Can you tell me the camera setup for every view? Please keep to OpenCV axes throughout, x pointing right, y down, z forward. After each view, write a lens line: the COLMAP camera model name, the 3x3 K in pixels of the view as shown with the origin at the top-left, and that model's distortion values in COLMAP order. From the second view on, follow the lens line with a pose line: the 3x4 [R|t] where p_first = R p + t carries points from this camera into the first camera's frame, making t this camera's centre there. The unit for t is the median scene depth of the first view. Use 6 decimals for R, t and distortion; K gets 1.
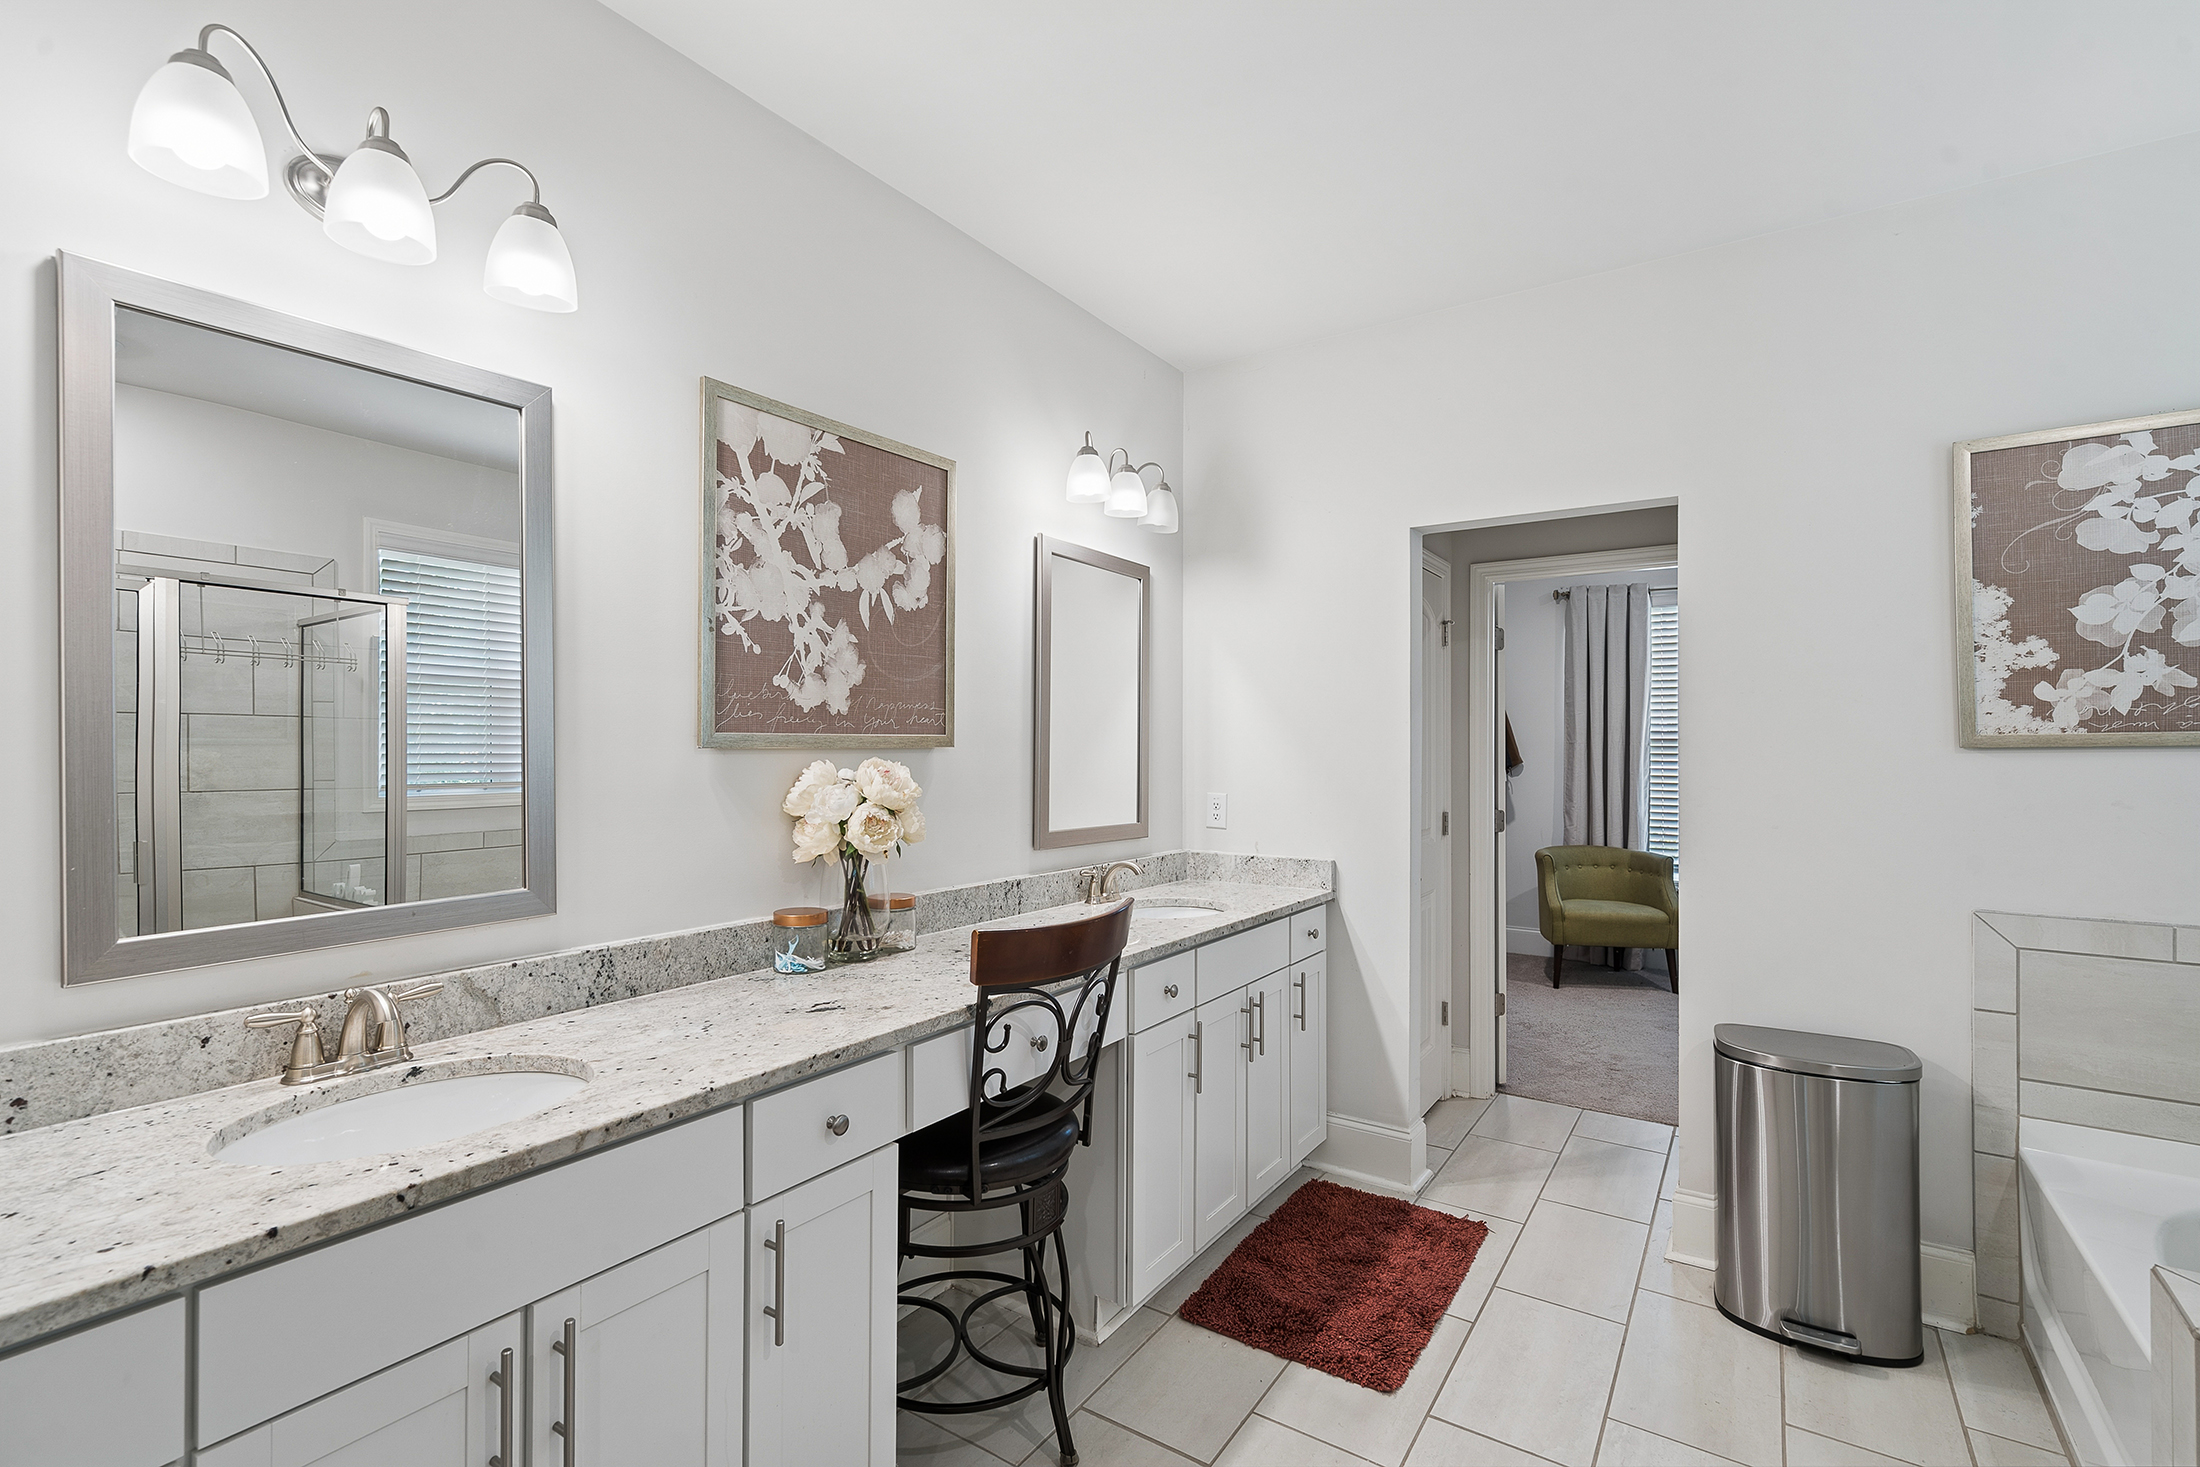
lens RADIAL K [[1006.7, 0, 1079.9], [0, 1006.7, 725.0], [0, 0, 1]] dist [-0.002231, 0.001255]
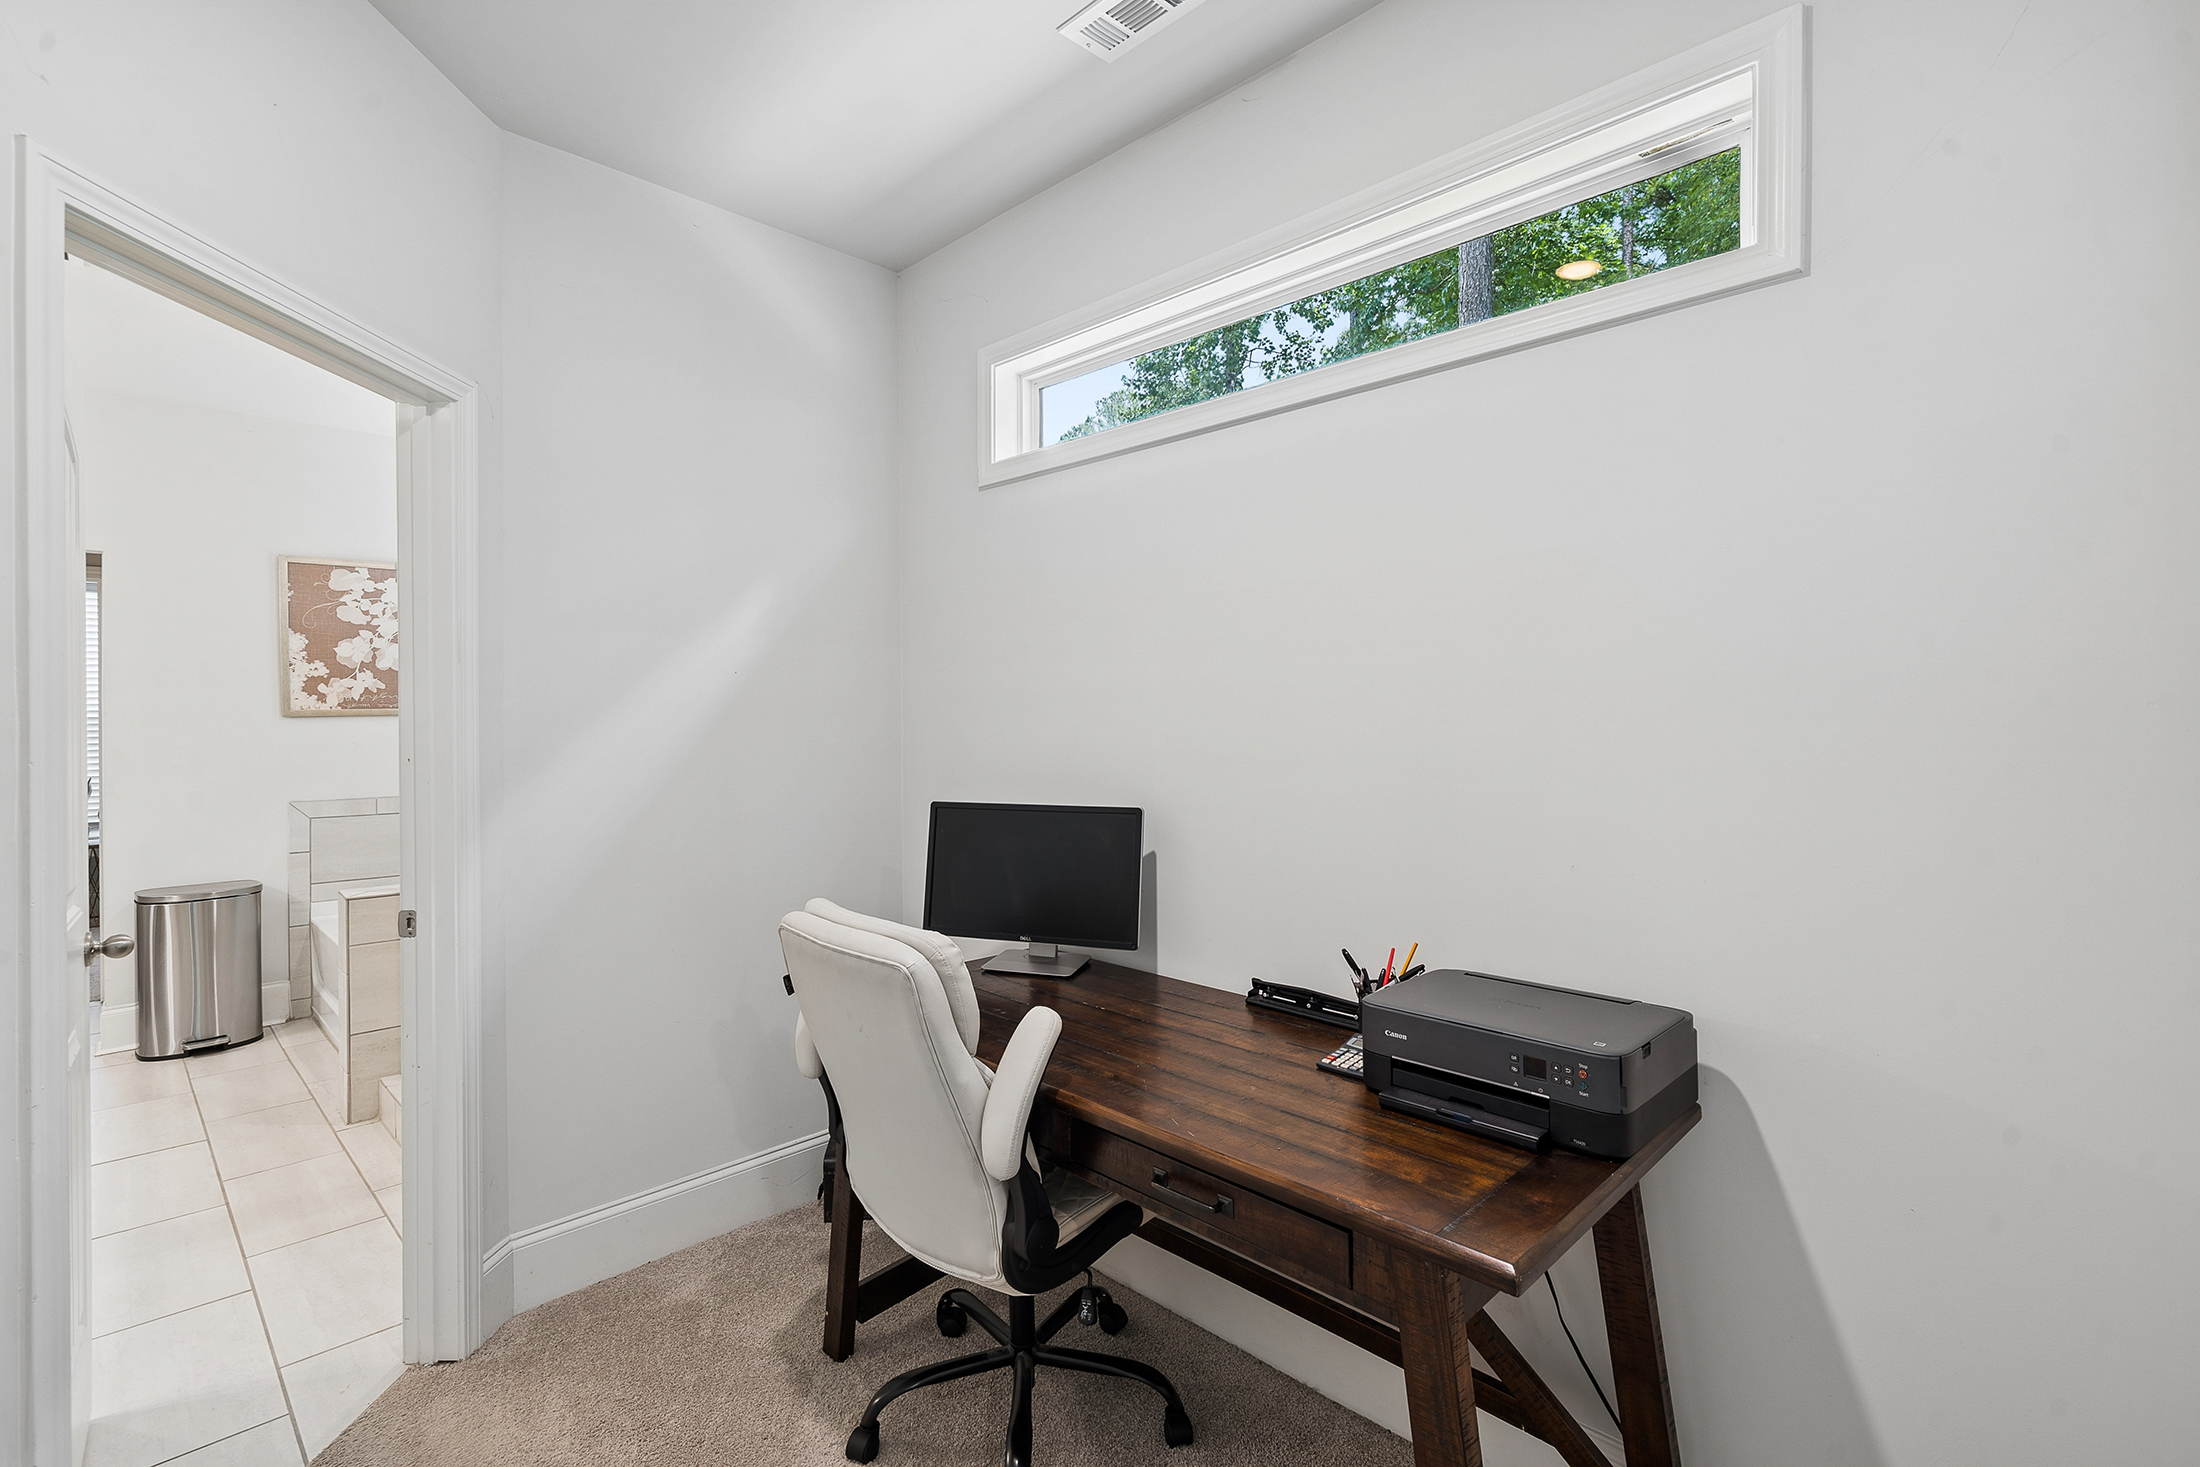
lens RADIAL K [[1006.7, 0, 1081.2], [0, 1006.7, 721.6], [0, 0, 1]] dist [-0.002231, 0.001255]
pose [[0.193312, -0.005322, 0.981123, -0.718664], [-0.004352, 0.999971, 0.006282, 0.013772], [-0.981128, -0.005484, 0.193283, -0.874842]]
